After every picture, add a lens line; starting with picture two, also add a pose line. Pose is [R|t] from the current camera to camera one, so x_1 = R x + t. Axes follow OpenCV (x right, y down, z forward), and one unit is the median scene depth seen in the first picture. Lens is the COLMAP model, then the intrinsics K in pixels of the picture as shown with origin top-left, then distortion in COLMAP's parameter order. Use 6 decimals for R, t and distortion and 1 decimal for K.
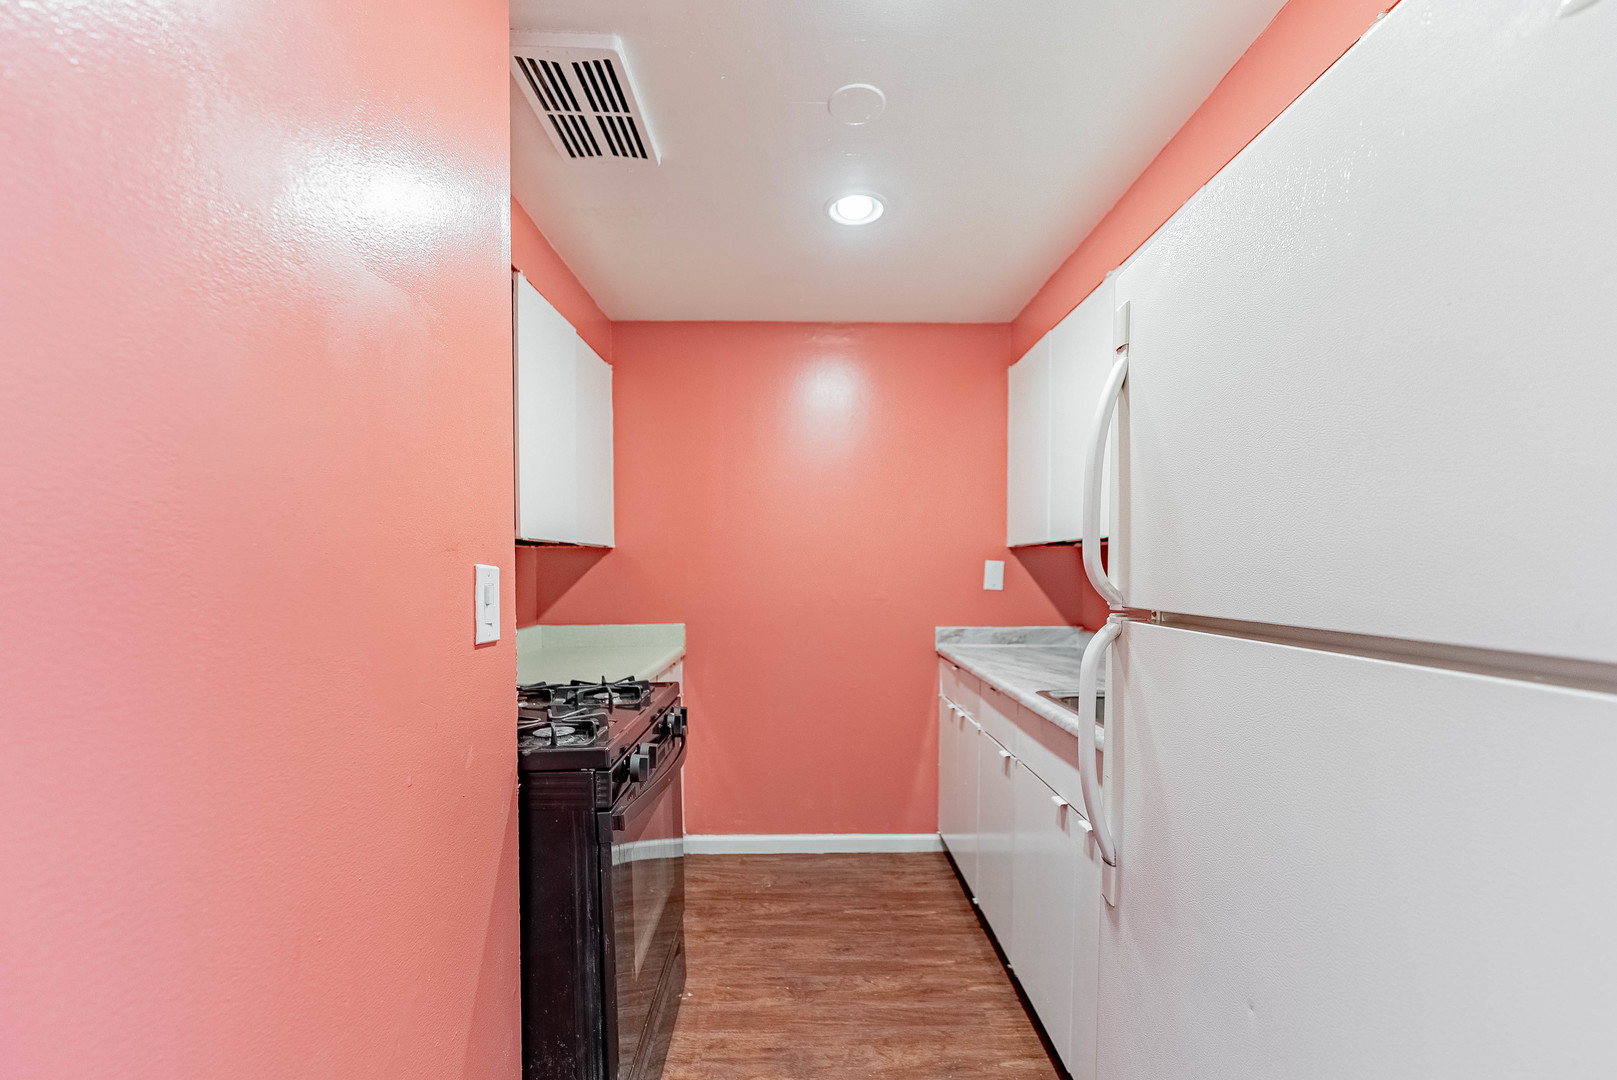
lens RADIAL K [[618.7, 0, 813.9], [0, 618.7, 590.4], [0, 0, 1]] dist [0.002286, 0.000104]
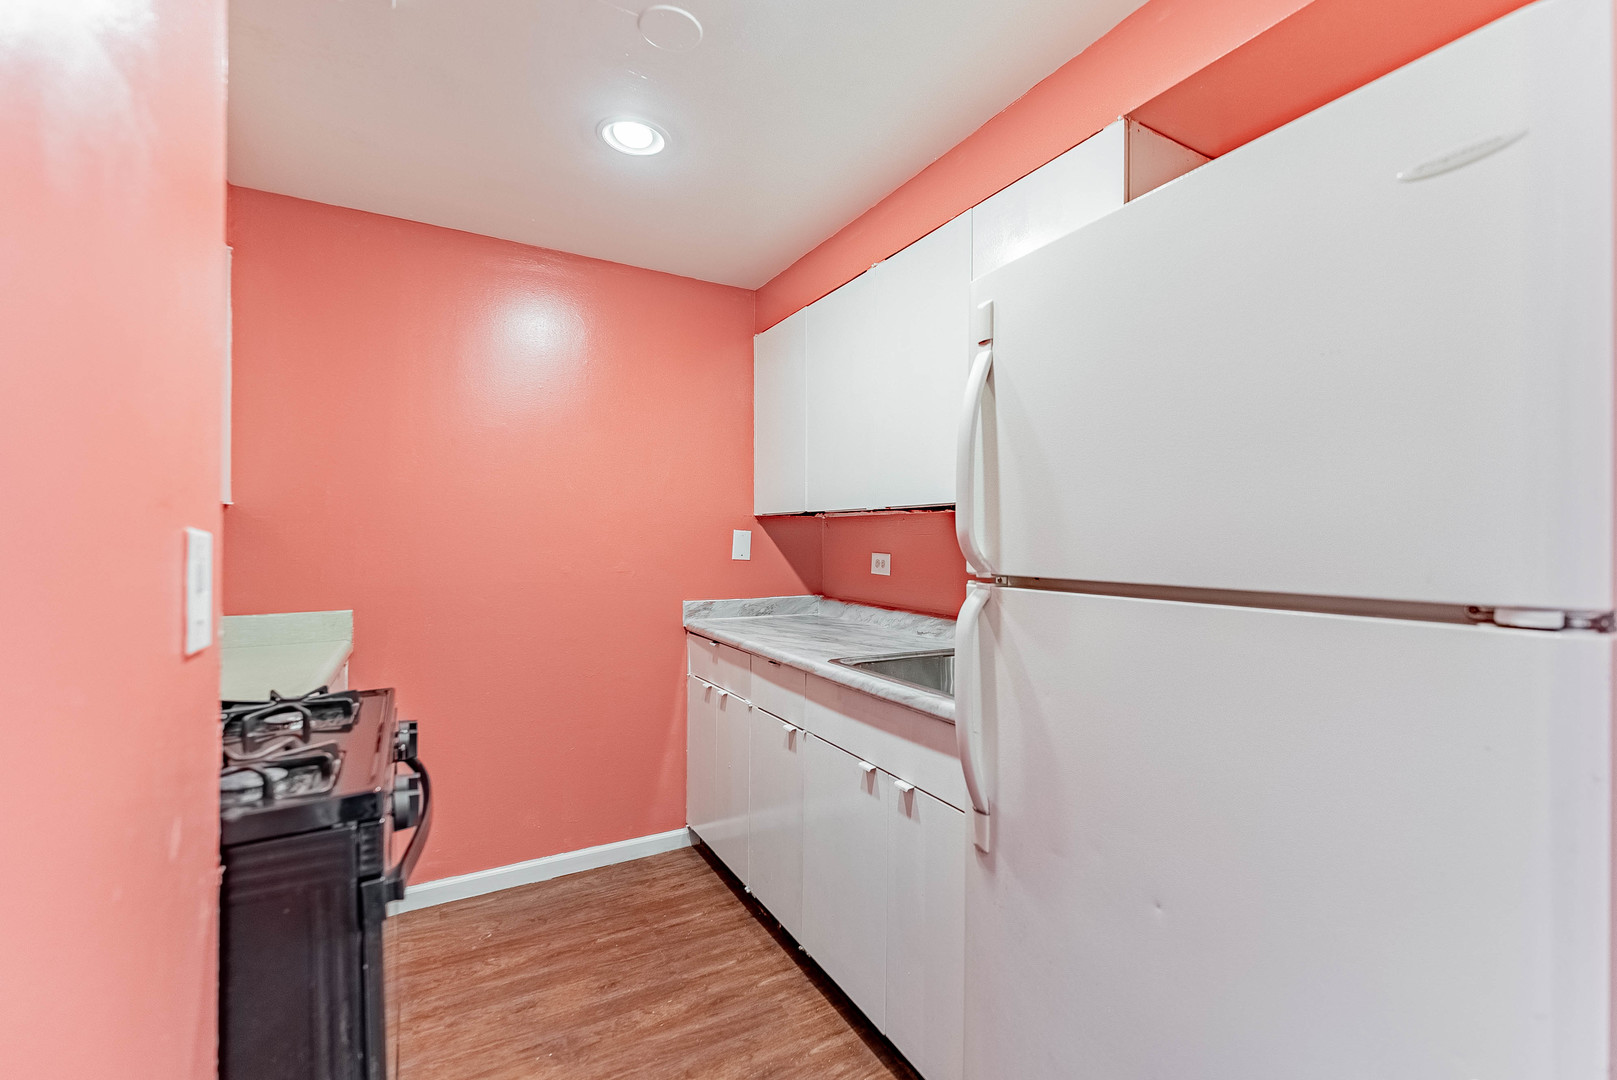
lens RADIAL K [[664.5, 0, 806.4], [0, 664.5, 537.4], [0, 0, 1]] dist [0.003667, 0.000053]
pose [[0.882686, 0.004890, 0.469938, -0.163273], [0.011720, 0.999406, -0.032414, -0.001935], [-0.469818, 0.034119, 0.882104, 0.051847]]
